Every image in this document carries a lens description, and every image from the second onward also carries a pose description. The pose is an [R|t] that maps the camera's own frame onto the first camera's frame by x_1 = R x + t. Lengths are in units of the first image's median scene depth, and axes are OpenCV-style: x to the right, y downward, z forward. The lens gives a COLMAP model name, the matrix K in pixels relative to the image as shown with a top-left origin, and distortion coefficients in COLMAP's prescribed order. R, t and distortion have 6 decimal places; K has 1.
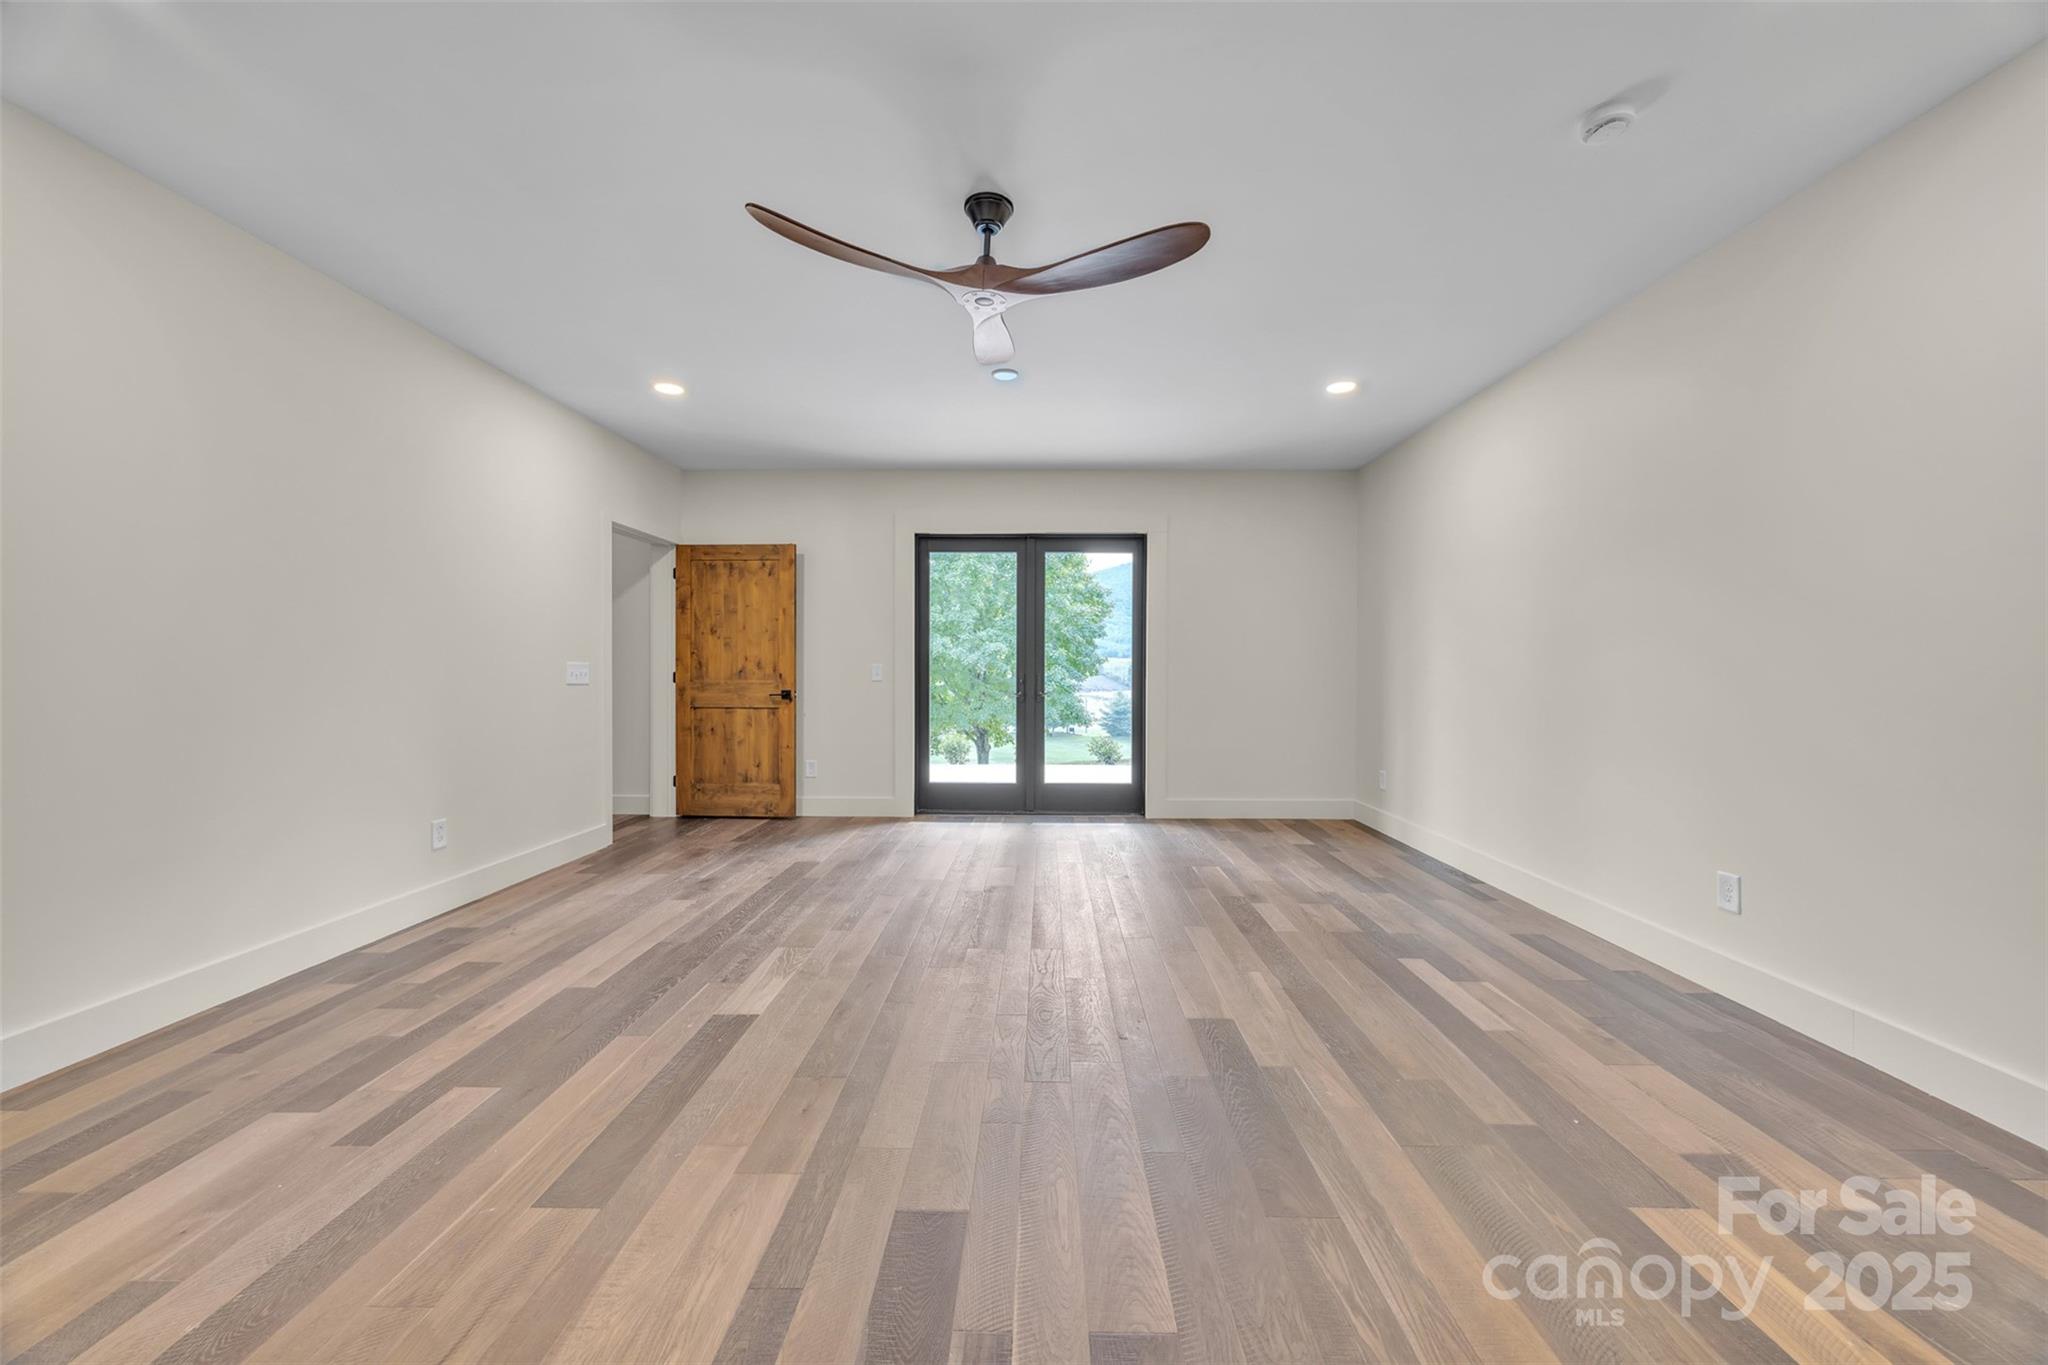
lens RADIAL K [[775.6, 0, 1035.7], [0, 775.6, 681.6], [0, 0, 1]] dist [-0.003728, 0.000350]
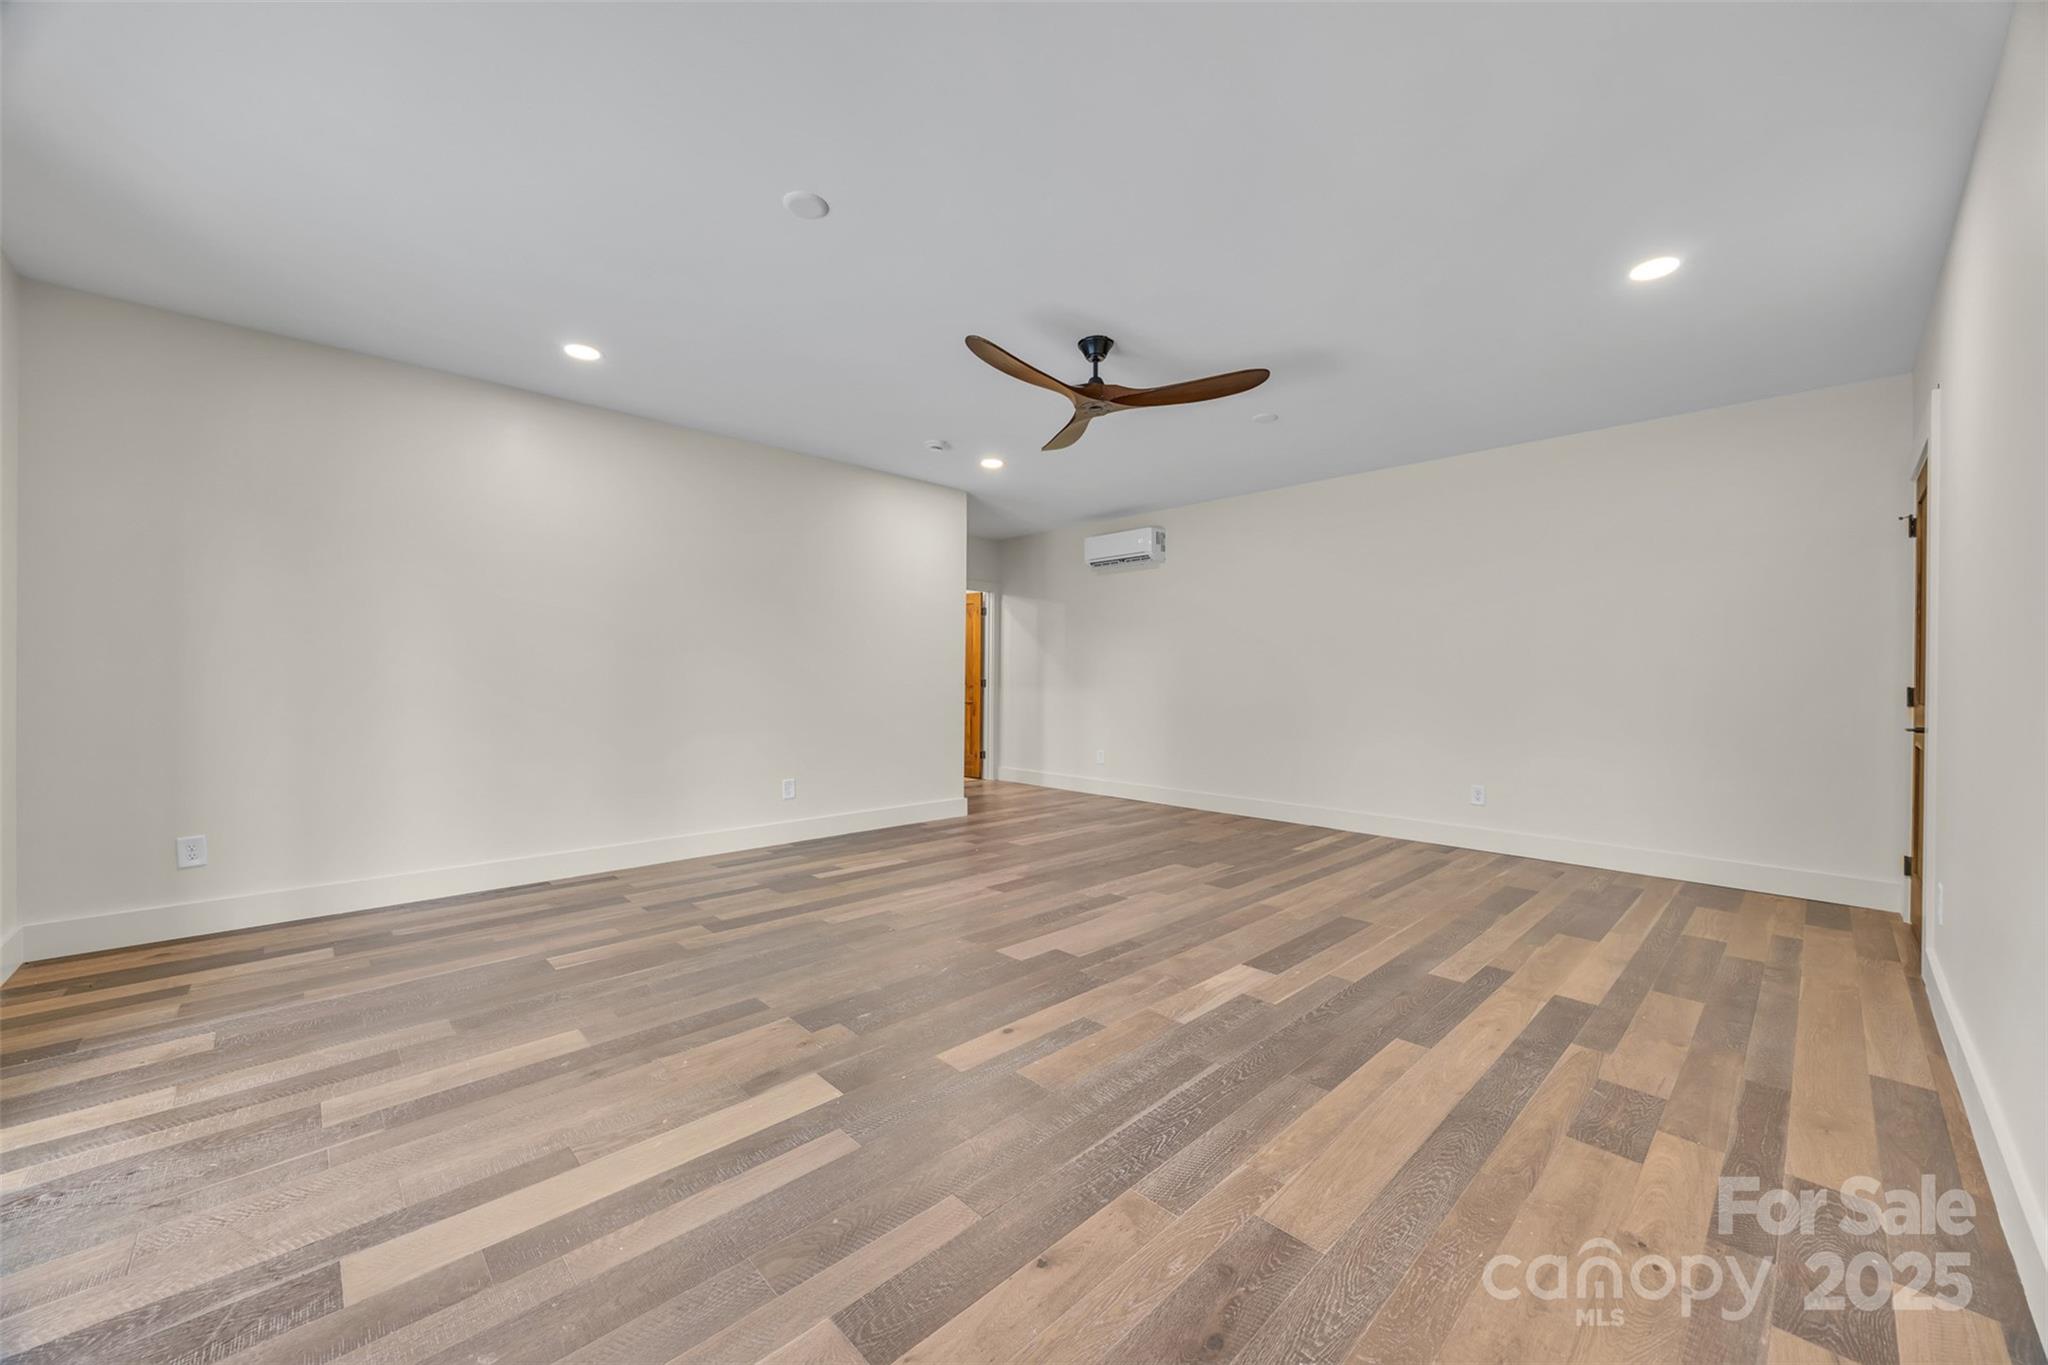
lens RADIAL K [[775.6, 0, 1035.7], [0, 775.6, 681.6], [0, 0, 1]] dist [-0.003728, 0.000350]
pose [[-0.710006, -0.008222, 0.704148, -0.971893], [0.001925, 0.999905, 0.013616, -0.023180], [-0.704193, 0.011023, -0.709923, 2.072854]]
